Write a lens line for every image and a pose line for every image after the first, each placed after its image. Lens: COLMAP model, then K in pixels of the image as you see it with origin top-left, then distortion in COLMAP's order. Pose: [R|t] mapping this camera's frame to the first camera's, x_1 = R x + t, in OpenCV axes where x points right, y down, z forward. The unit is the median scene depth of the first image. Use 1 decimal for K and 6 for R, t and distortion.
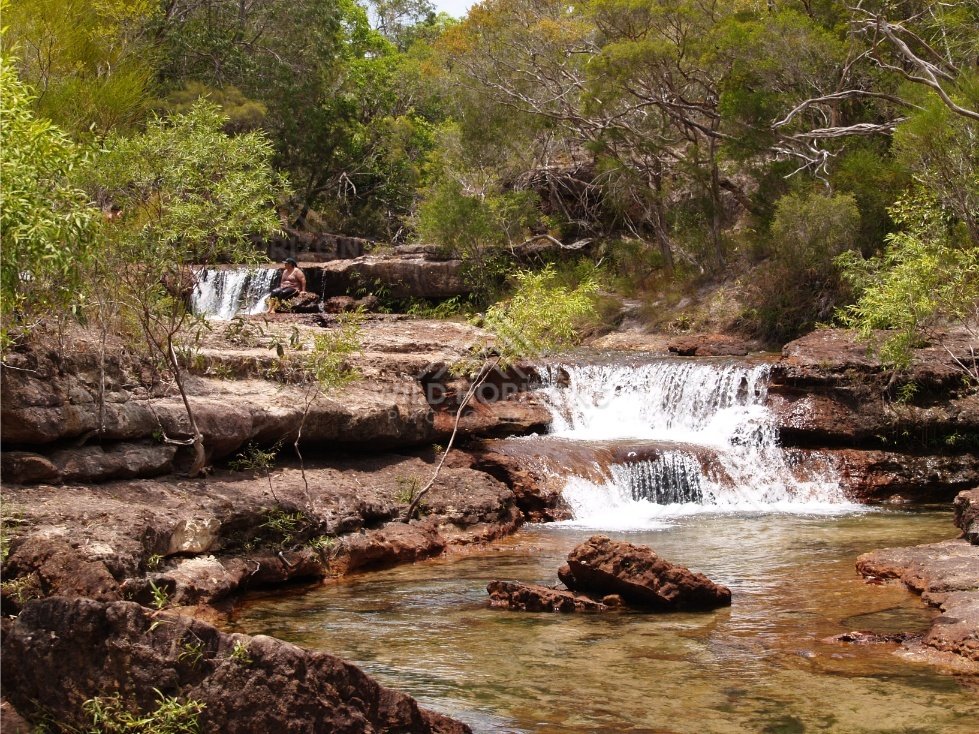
lens RADIAL K [[2316.0, 0, 489.5], [0, 2316.0, 367.0], [0, 0, 1]] dist [-0.249623, -0.248966]
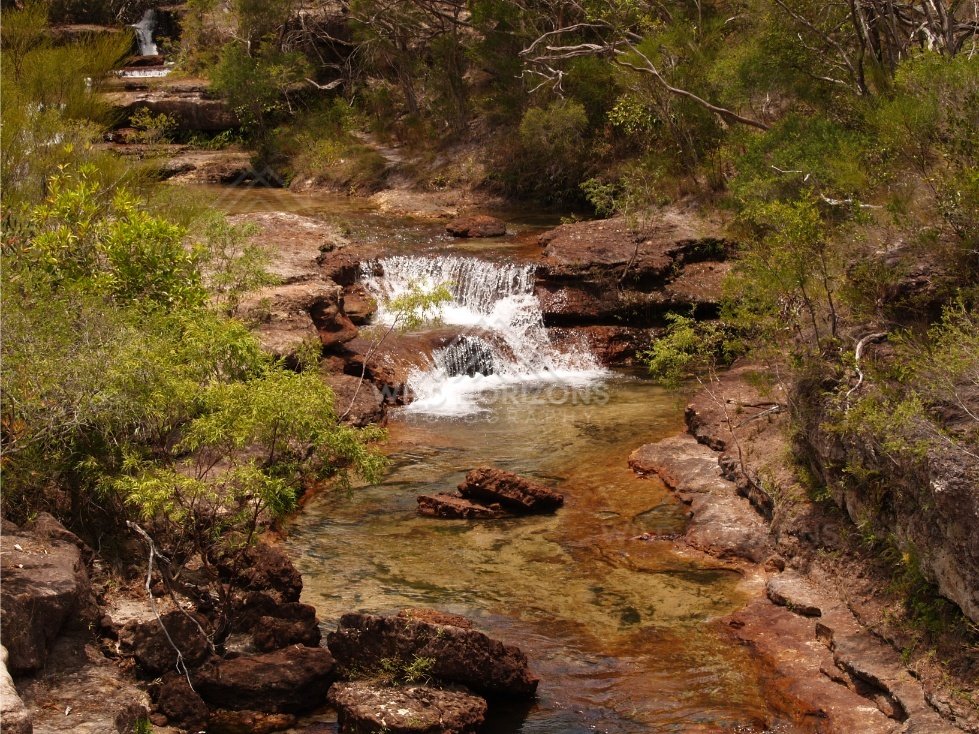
lens RADIAL K [[2335.9, 0, 489.5], [0, 2335.9, 367.0], [0, 0, 1]] dist [-0.263614, 0.085687]
pose [[0.988737, -0.045612, 0.142545, -0.112565], [0.025572, 0.989909, 0.139378, -0.141389], [-0.147464, -0.134163, 0.979926, -0.392641]]
